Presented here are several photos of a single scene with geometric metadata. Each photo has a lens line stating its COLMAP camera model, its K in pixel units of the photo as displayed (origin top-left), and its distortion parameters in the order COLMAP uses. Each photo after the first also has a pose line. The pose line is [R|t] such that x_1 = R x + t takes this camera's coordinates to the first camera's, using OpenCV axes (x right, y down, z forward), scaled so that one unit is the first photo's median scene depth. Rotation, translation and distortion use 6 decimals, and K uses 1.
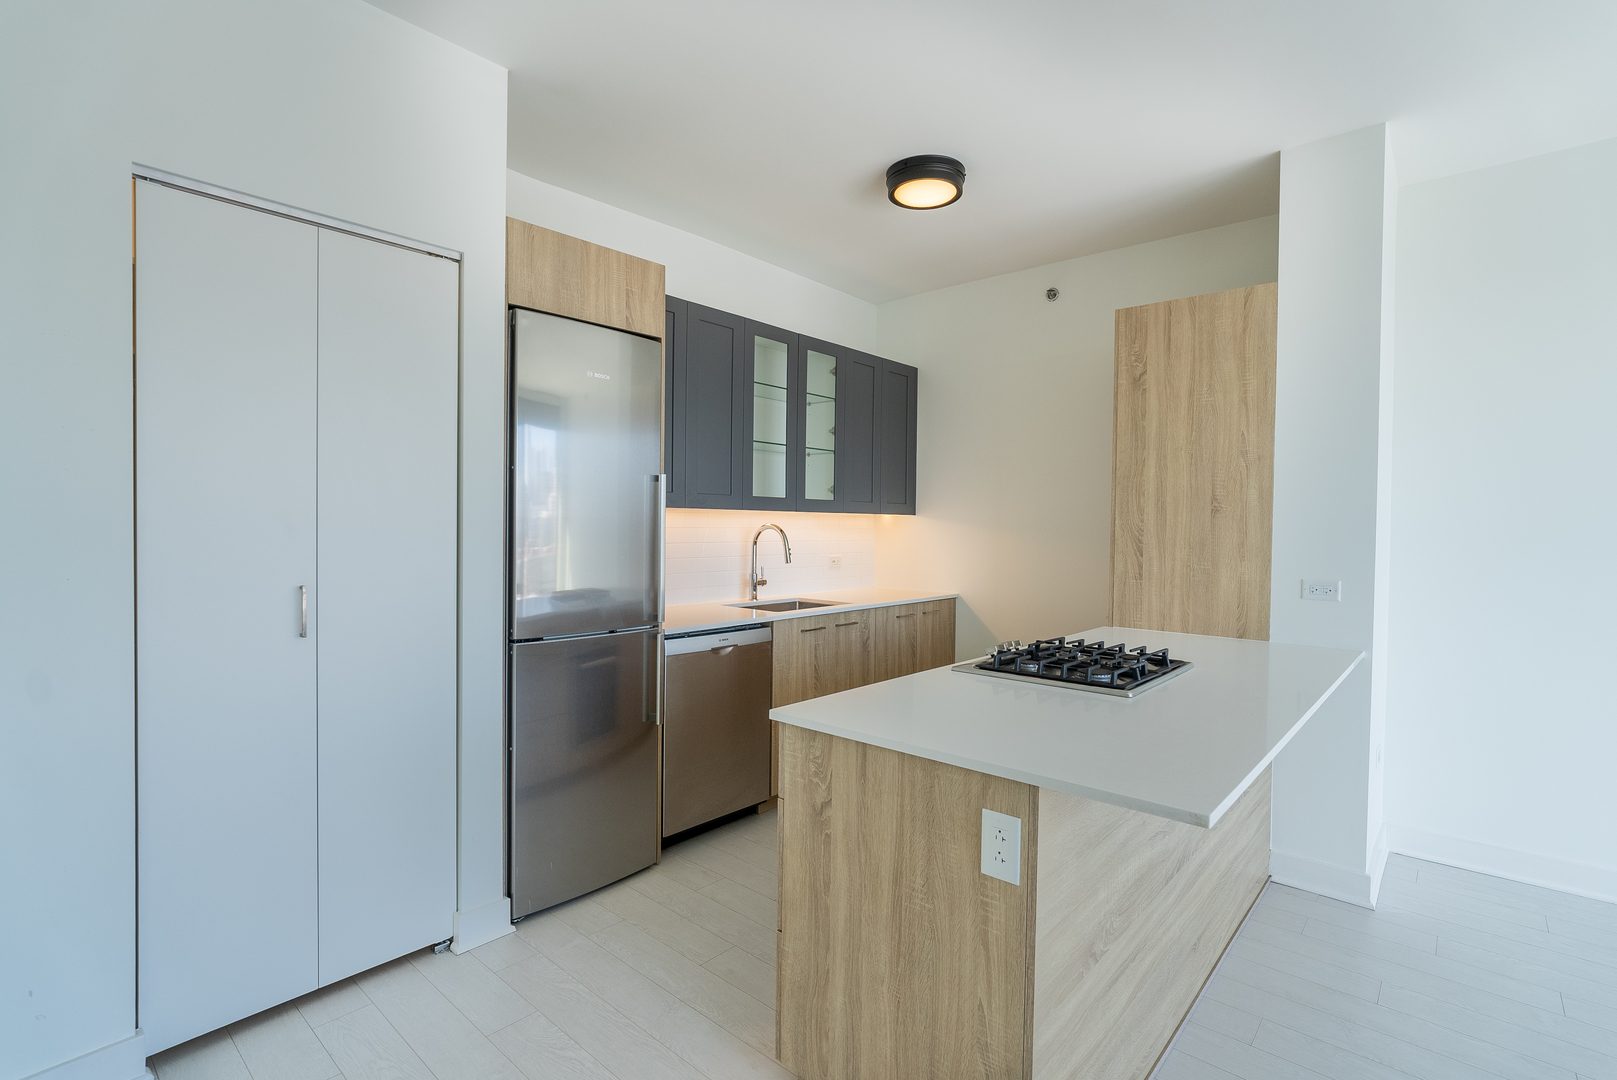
lens RADIAL K [[770.9, 0, 811.4], [0, 770.9, 540.7], [0, 0, 1]] dist [-0.012407, 0.004613]
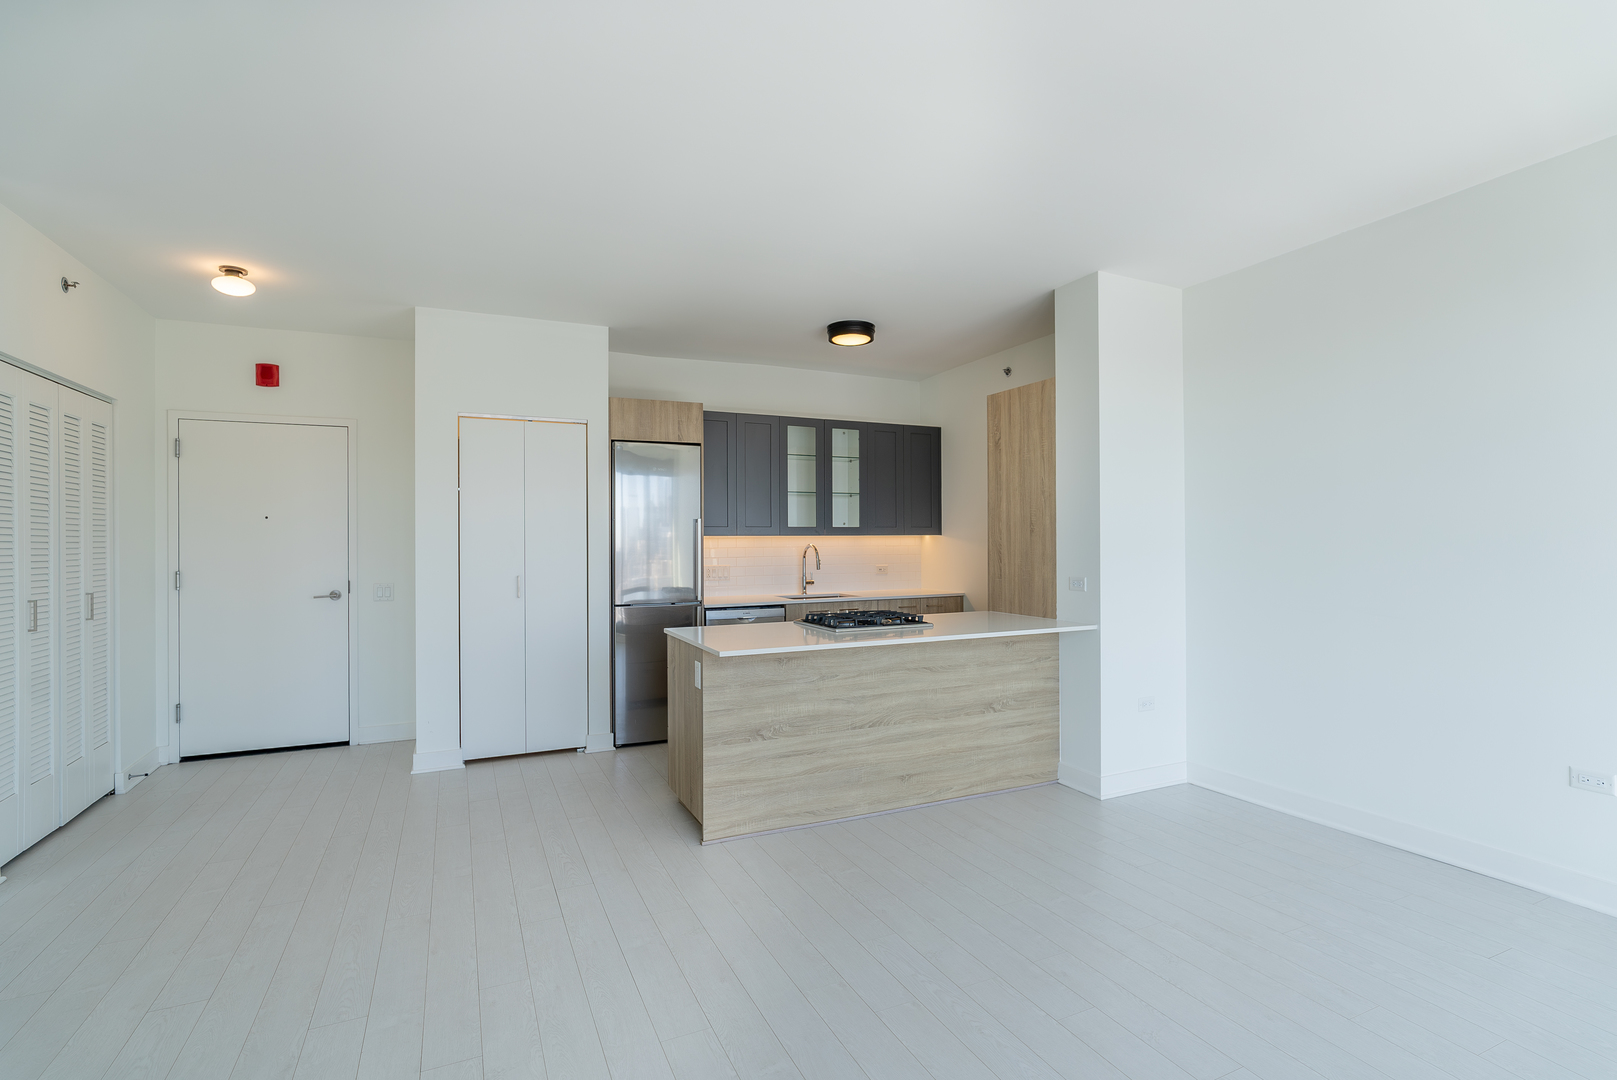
lens RADIAL K [[770.9, 0, 798.0], [0, 770.9, 539.6], [0, 0, 1]] dist [-0.012407, 0.004613]
pose [[0.911994, -0.018067, -0.409805, 0.706087], [0.008158, 0.999631, -0.025914, 0.011833], [0.410122, 0.020290, 0.911805, -0.520855]]
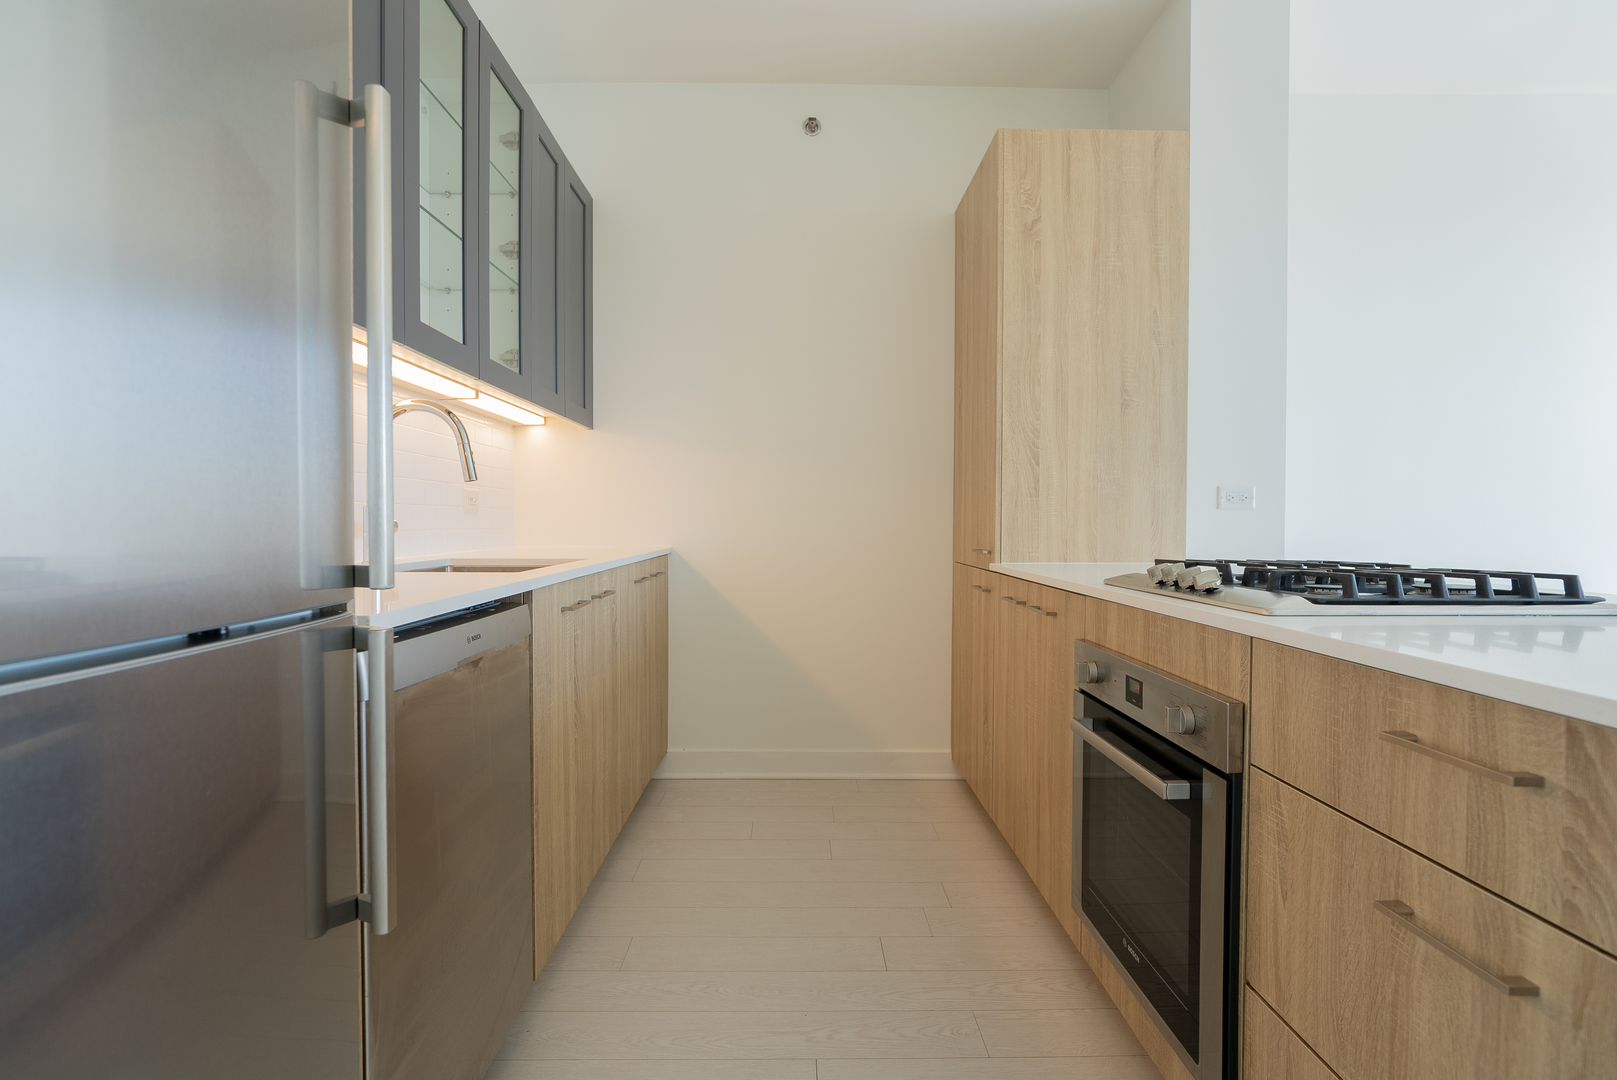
lens RADIAL K [[770.9, 0, 813.0], [0, 770.9, 537.9], [0, 0, 1]] dist [-0.012407, 0.004613]
pose [[0.739930, -0.028019, 0.672100, -0.250077], [0.020442, 0.999607, 0.019167, 0.075258], [-0.672373, -0.000444, 0.740212, 0.613152]]
